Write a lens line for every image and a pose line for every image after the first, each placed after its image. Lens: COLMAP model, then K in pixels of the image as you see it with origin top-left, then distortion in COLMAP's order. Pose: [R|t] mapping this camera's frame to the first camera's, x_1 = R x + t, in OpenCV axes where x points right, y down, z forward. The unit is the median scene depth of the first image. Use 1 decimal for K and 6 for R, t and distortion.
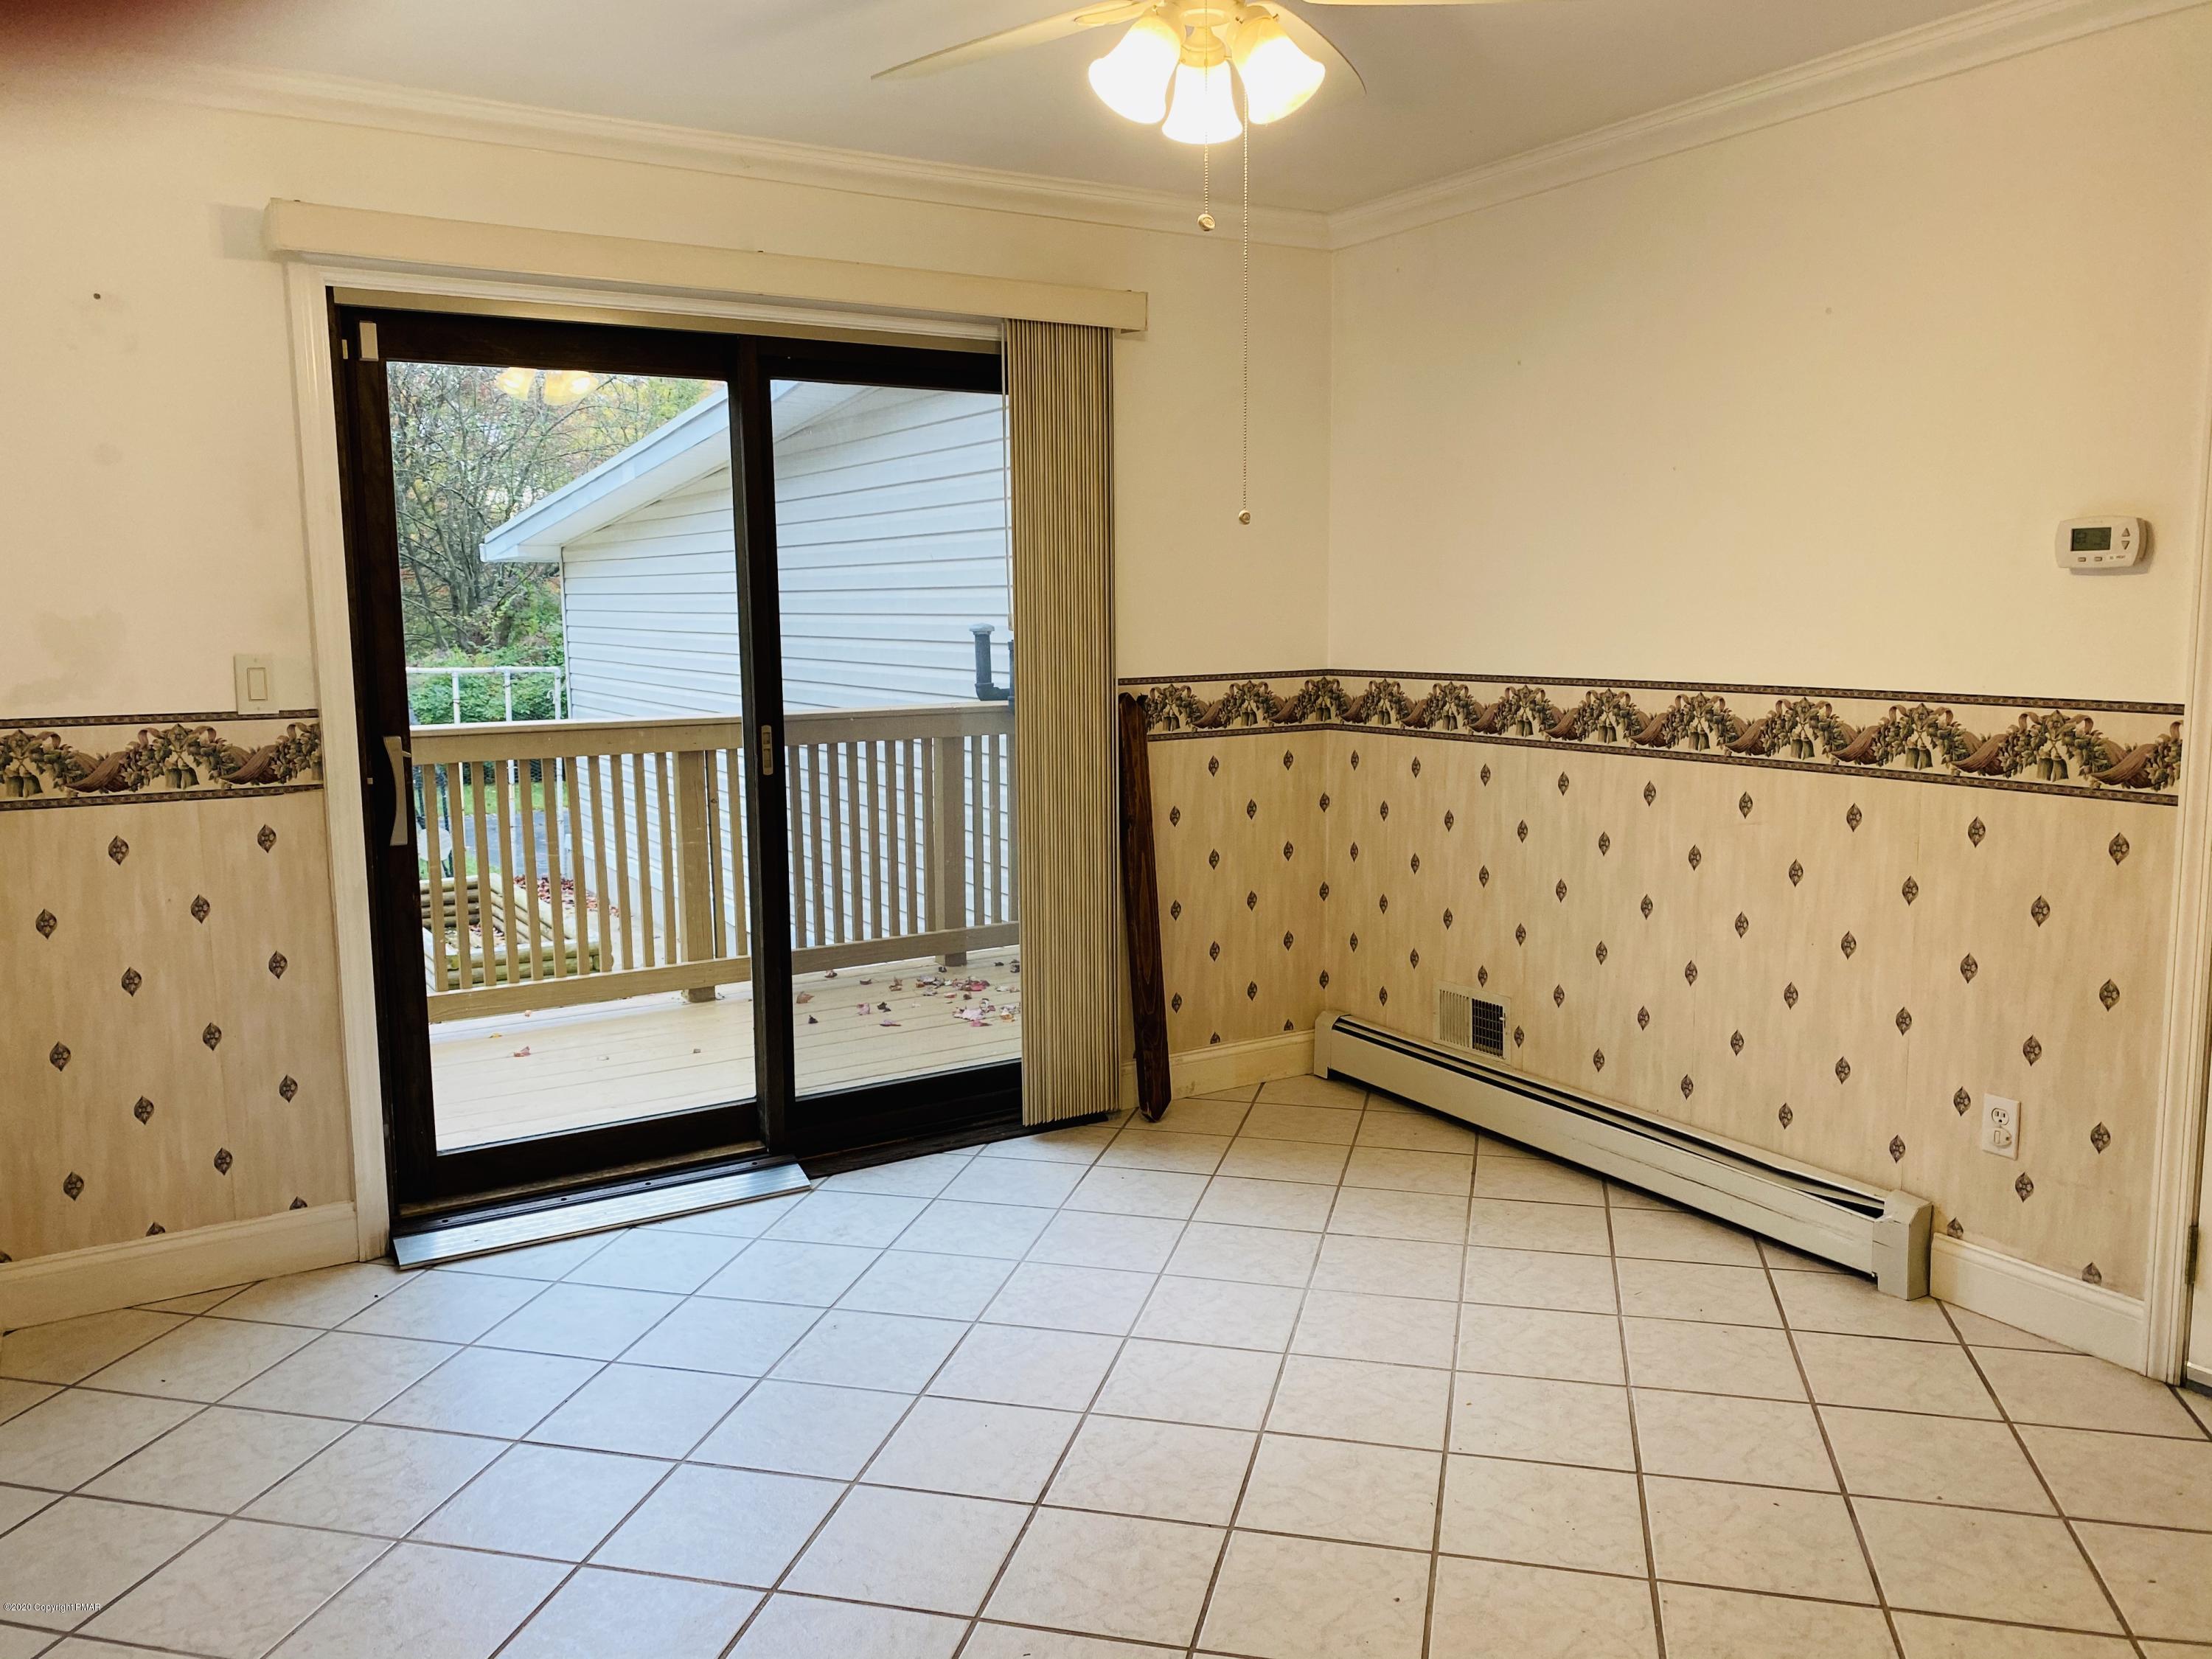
lens RADIAL K [[1670.4, 0, 1111.8], [0, 1670.4, 832.5], [0, 0, 1]] dist [0.044925, -0.050105]
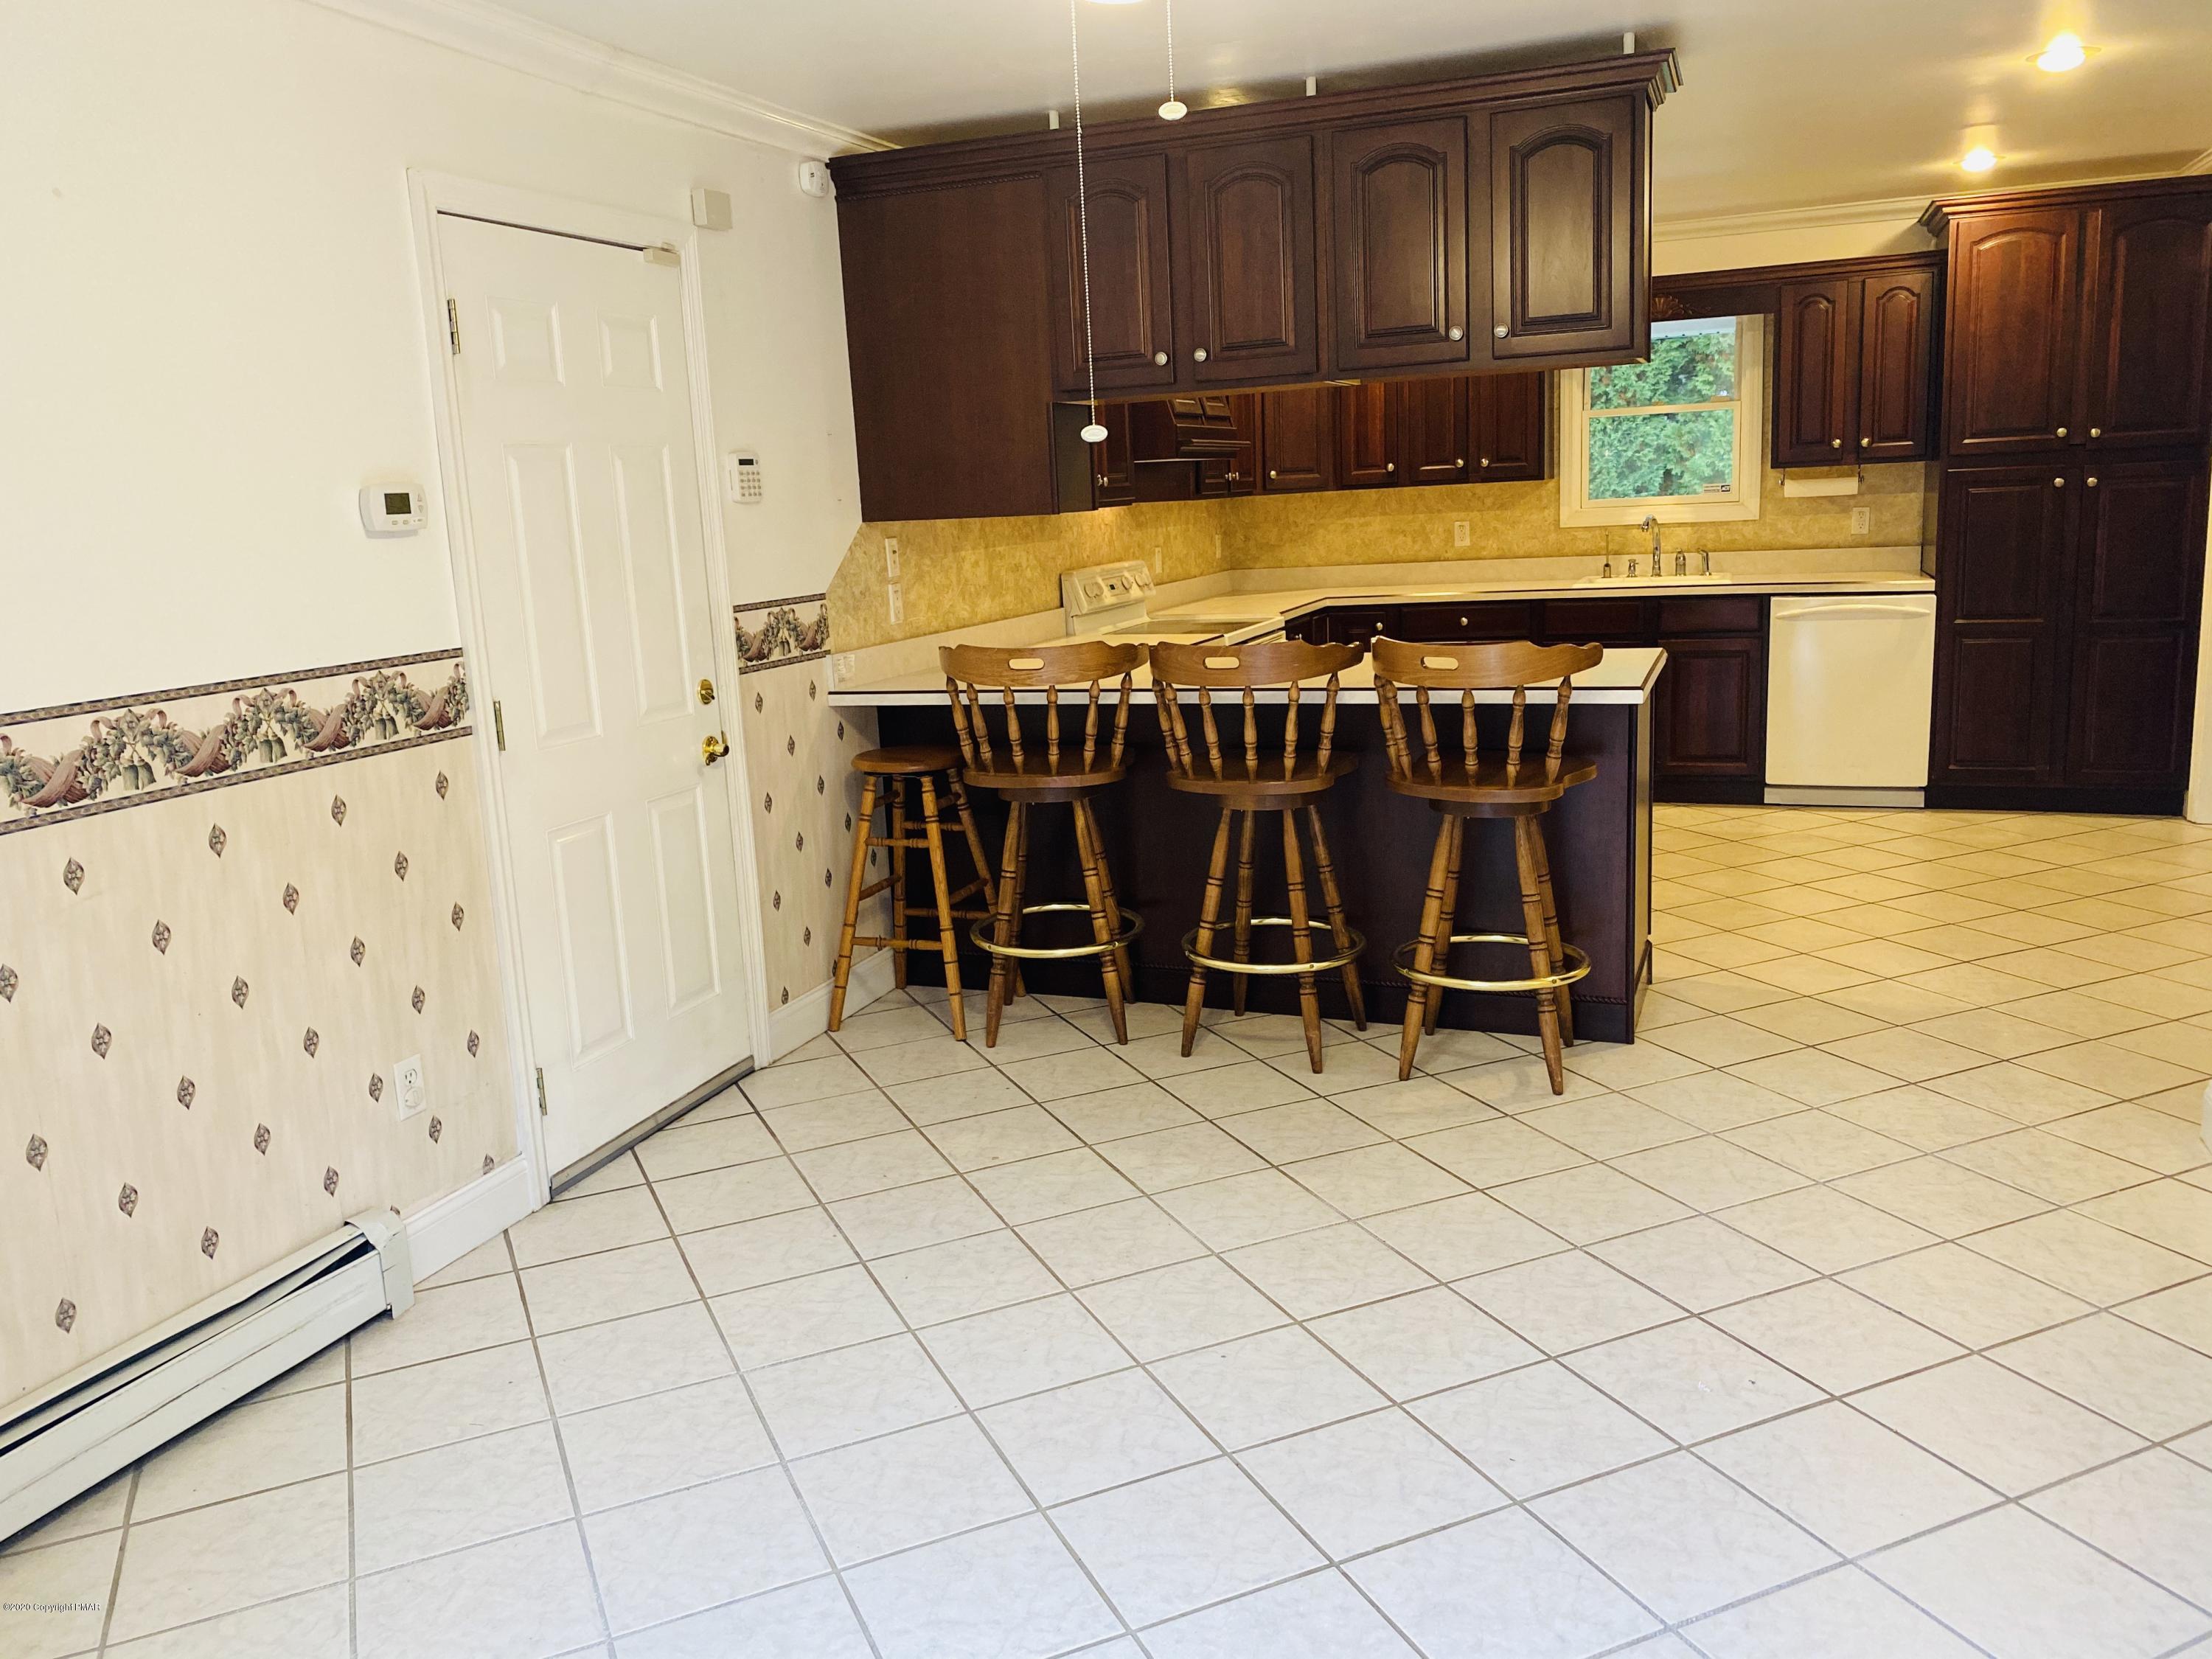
lens RADIAL K [[1670.4, 0, 1089.9], [0, 1670.4, 834.8], [0, 0, 1]] dist [0.044925, -0.050105]
pose [[-0.601618, -0.116142, 0.790296, -0.469878], [0.170097, 0.948054, 0.268813, -0.161514], [-0.780464, 0.296149, -0.550611, 1.127681]]
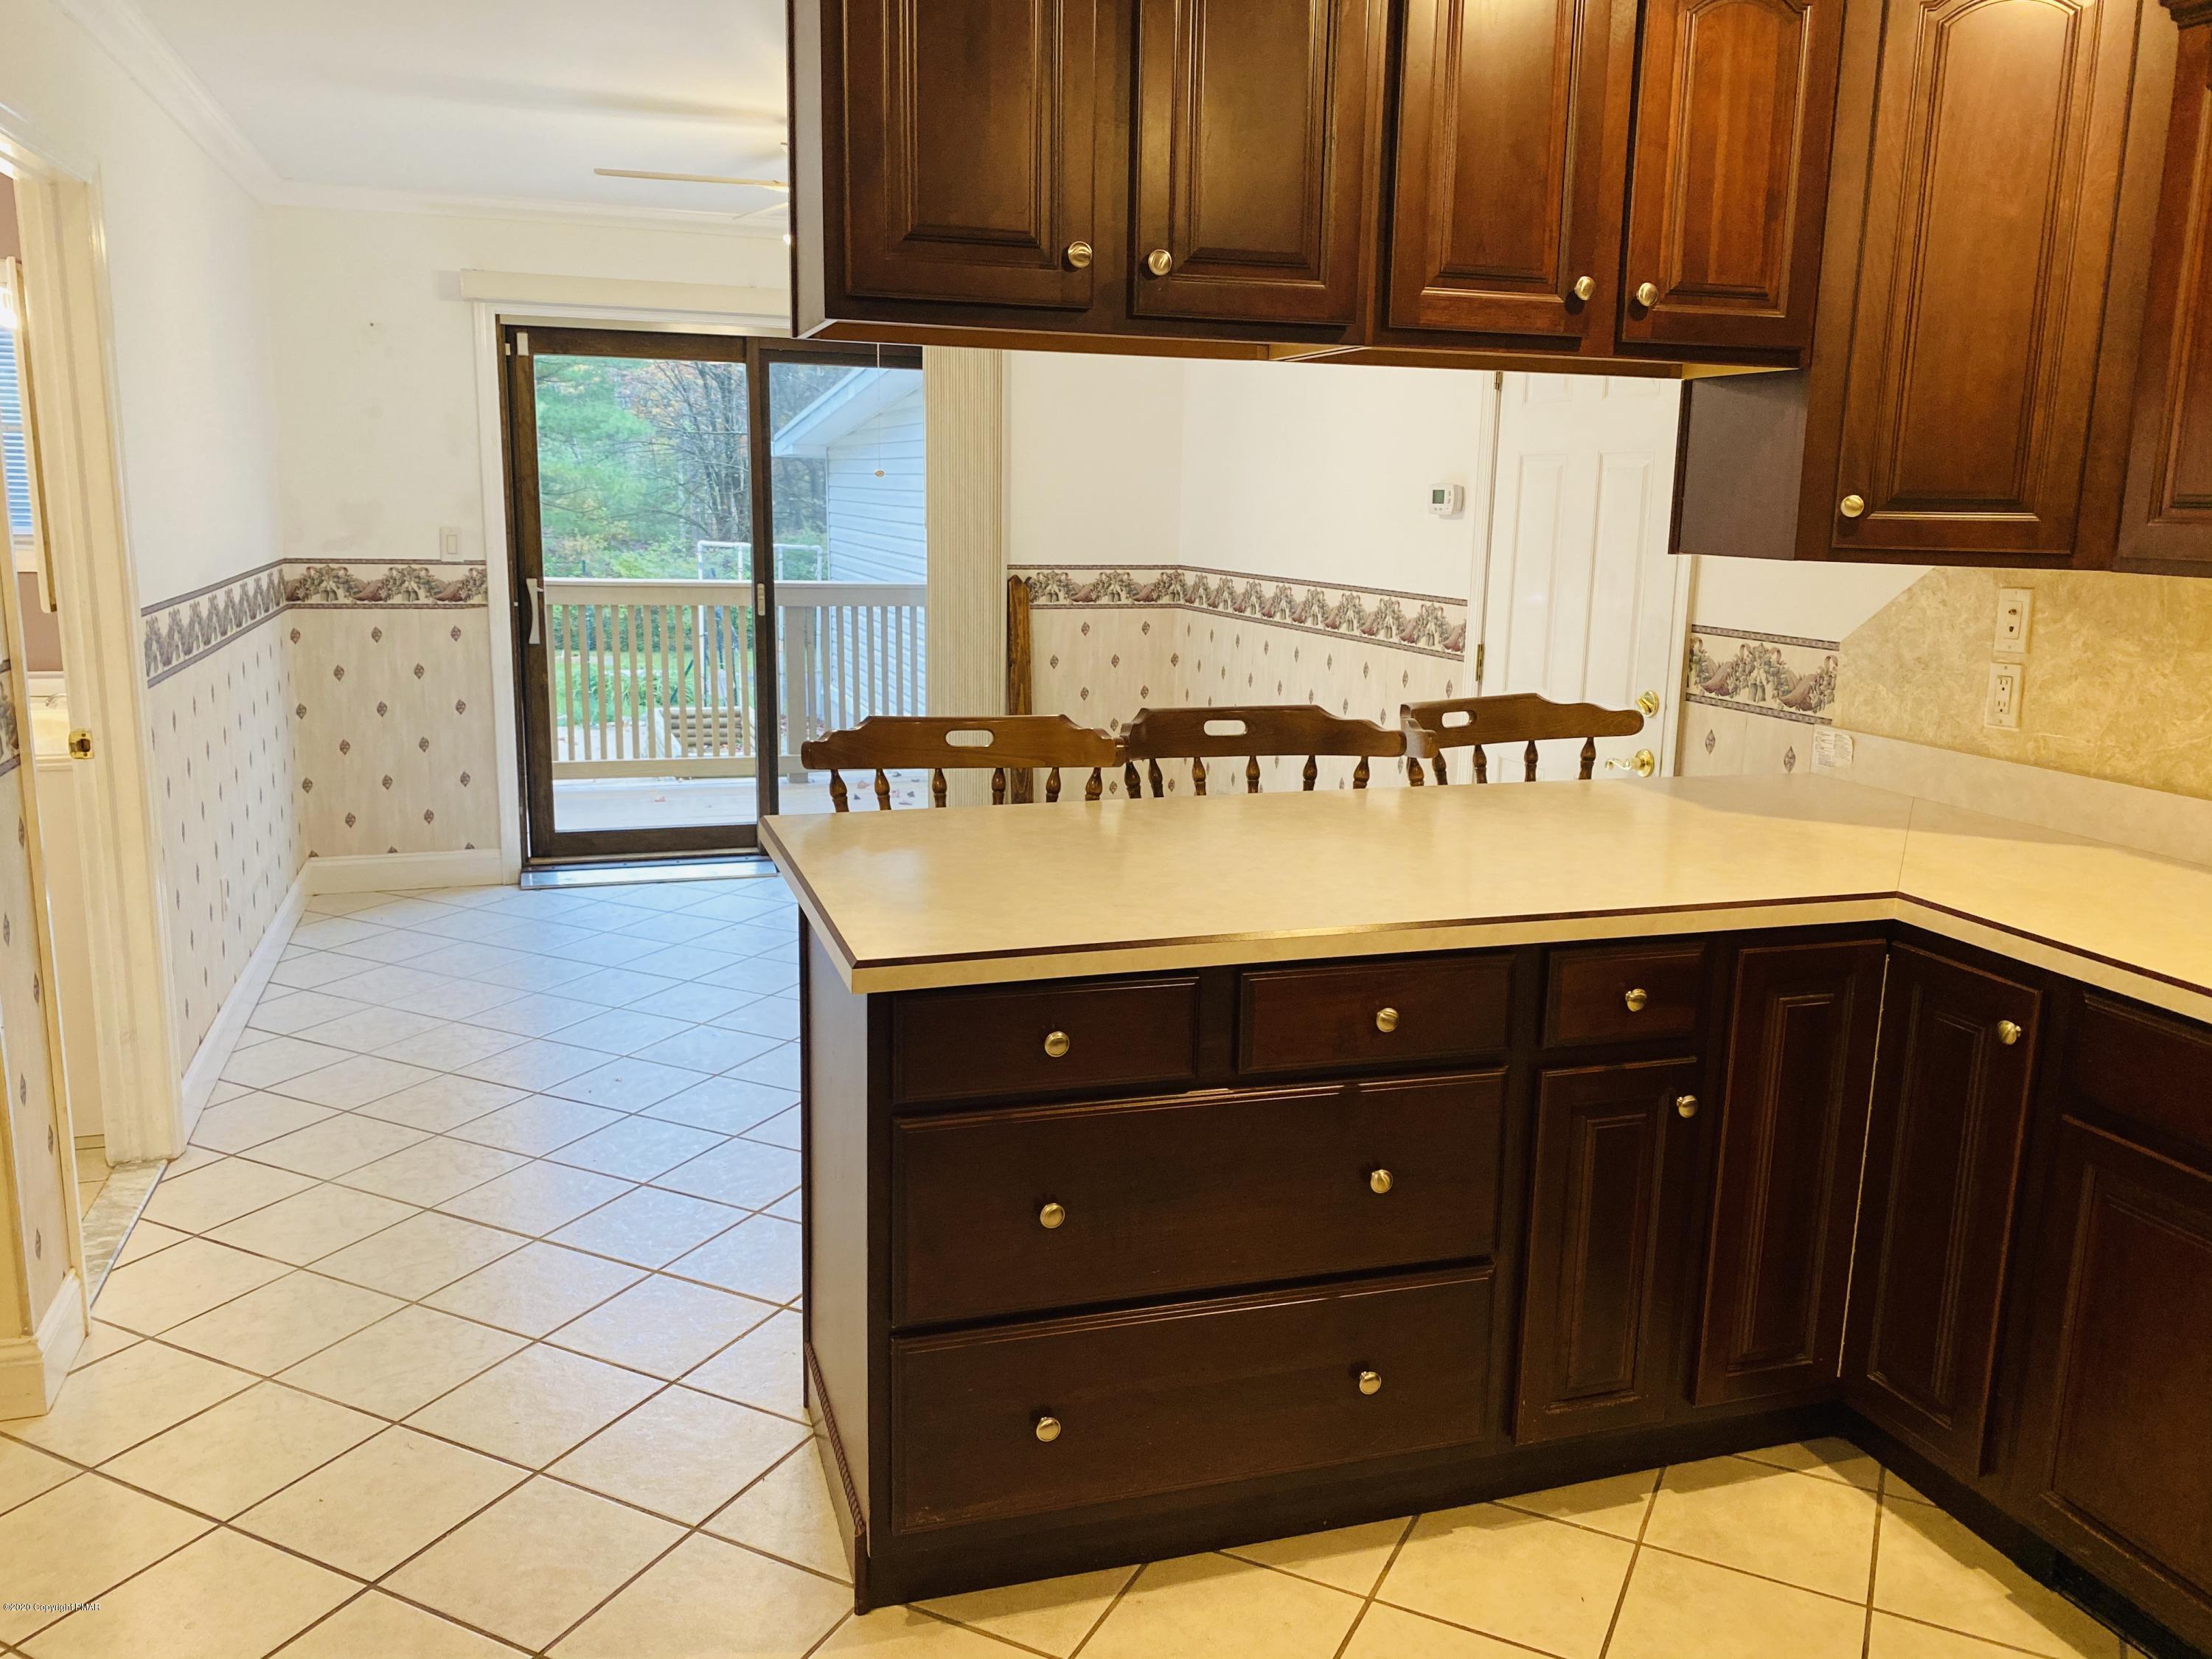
lens RADIAL K [[1670.4, 0, 1092.4], [0, 1670.4, 827.7], [0, 0, 1]] dist [0.044925, -0.050105]
pose [[0.973664, 0.073620, -0.215774, 0.543713], [-0.060921, 0.996028, 0.064934, 0.051637], [0.219697, -0.050079, 0.974282, -0.576601]]
